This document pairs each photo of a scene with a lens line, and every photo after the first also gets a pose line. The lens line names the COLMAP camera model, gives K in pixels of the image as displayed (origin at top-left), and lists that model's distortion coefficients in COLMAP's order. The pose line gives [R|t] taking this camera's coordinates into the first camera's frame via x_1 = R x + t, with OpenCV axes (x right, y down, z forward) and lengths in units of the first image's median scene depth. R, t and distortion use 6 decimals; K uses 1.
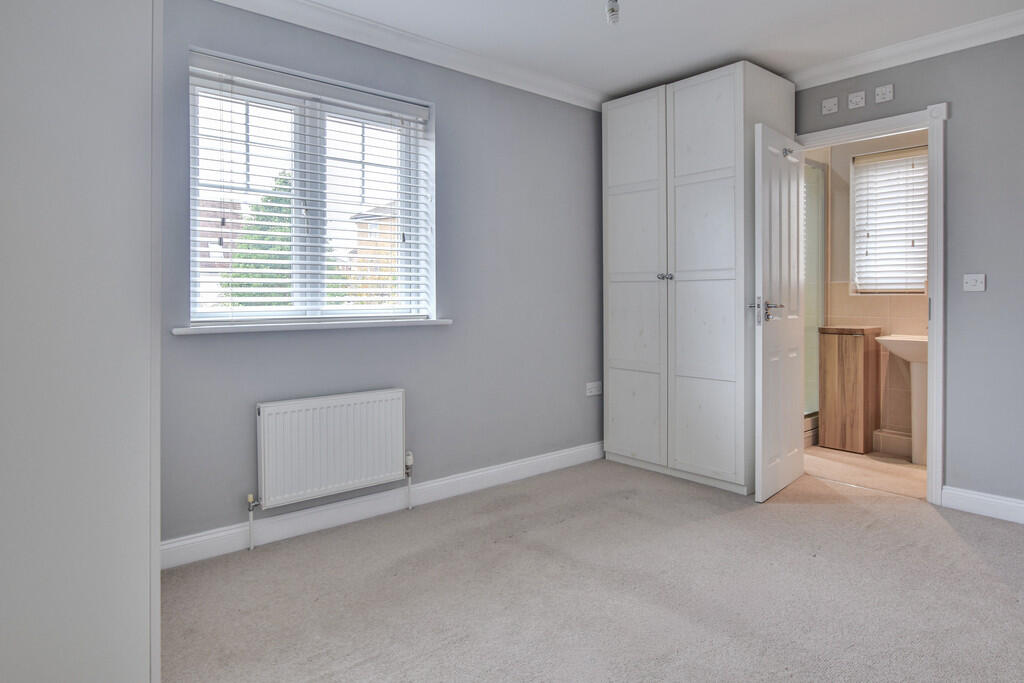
lens RADIAL K [[613.2, 0, 491.1], [0, 613.2, 310.0], [0, 0, 1]] dist [-0.046213, -0.001107]
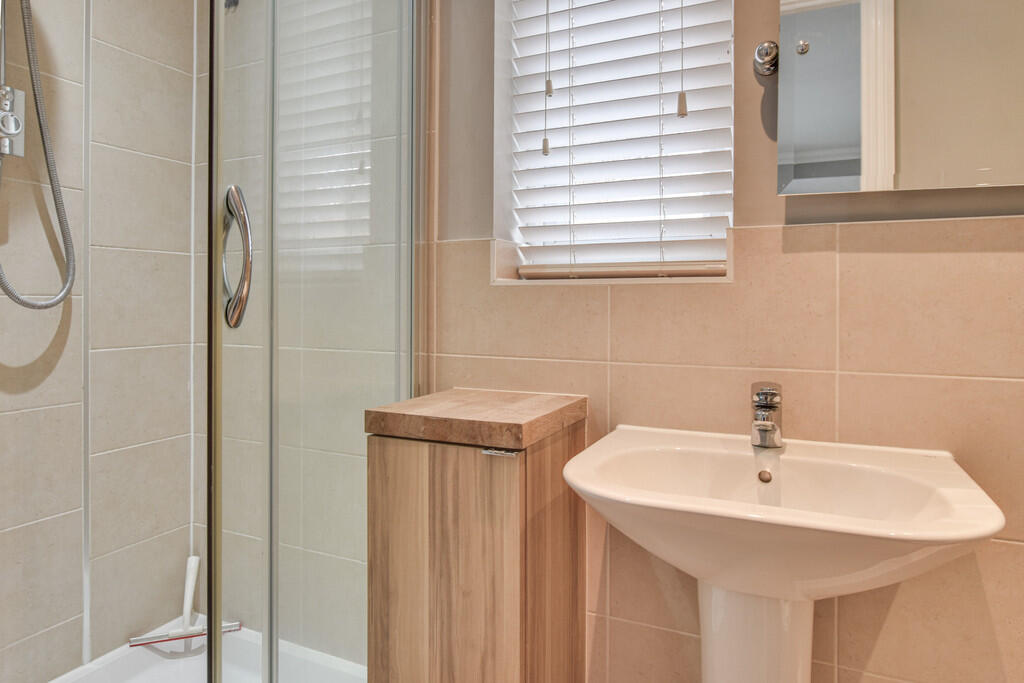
lens RADIAL K [[613.2, 0, 511.6], [0, 613.2, 297.0], [0, 0, 1]] dist [-0.046213, -0.001107]
pose [[0.905682, -0.002950, 0.423947, 0.481798], [0.008995, 0.999884, -0.012260, -0.014698], [-0.423862, 0.014917, 0.905604, 0.734453]]
